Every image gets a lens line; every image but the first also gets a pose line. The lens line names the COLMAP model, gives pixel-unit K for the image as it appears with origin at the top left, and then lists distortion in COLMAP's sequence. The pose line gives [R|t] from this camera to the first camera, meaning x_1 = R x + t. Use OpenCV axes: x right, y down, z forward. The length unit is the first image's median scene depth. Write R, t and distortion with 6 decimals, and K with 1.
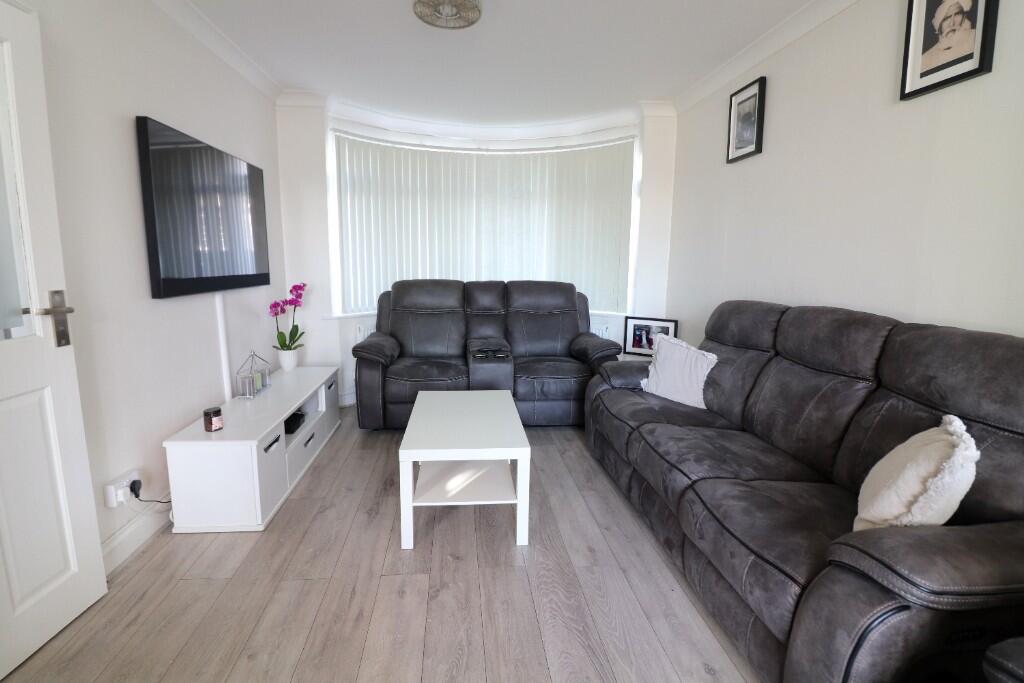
lens RADIAL K [[495.7, 0, 505.0], [0, 495.7, 337.8], [0, 0, 1]] dist [-0.014032, -0.002246]
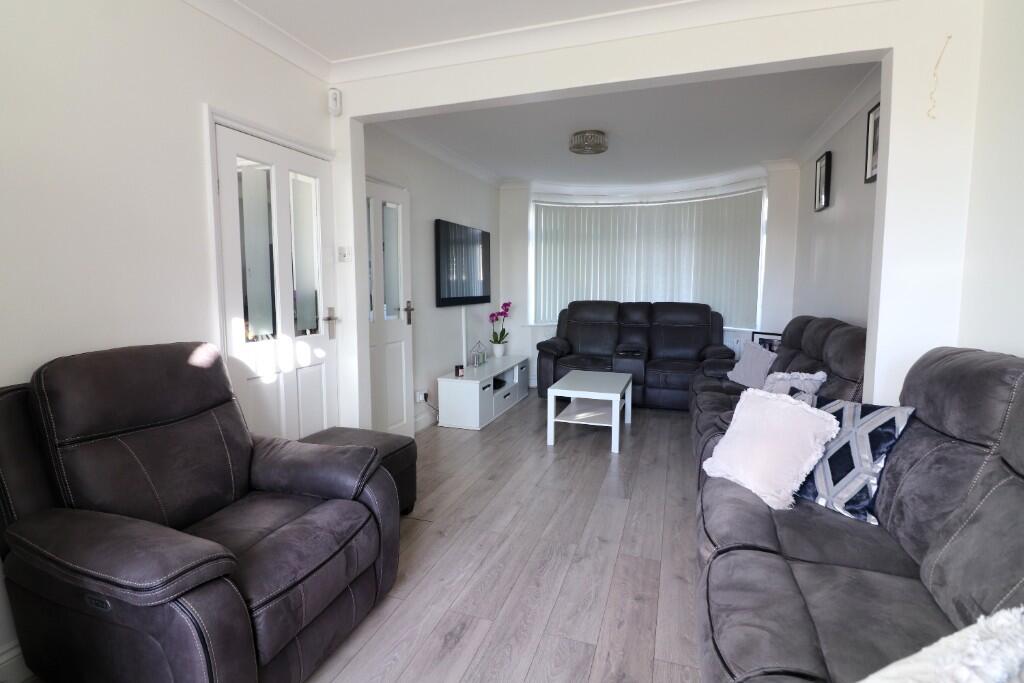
lens RADIAL K [[525.1, 0, 510.7], [0, 525.1, 339.3], [0, 0, 1]] dist [-0.006269, -0.007770]
pose [[0.919916, 0.035275, -0.390525, 0.246585], [-0.055295, 0.997663, -0.040137, 0.074178], [0.388197, 0.058517, 0.919717, -0.518584]]
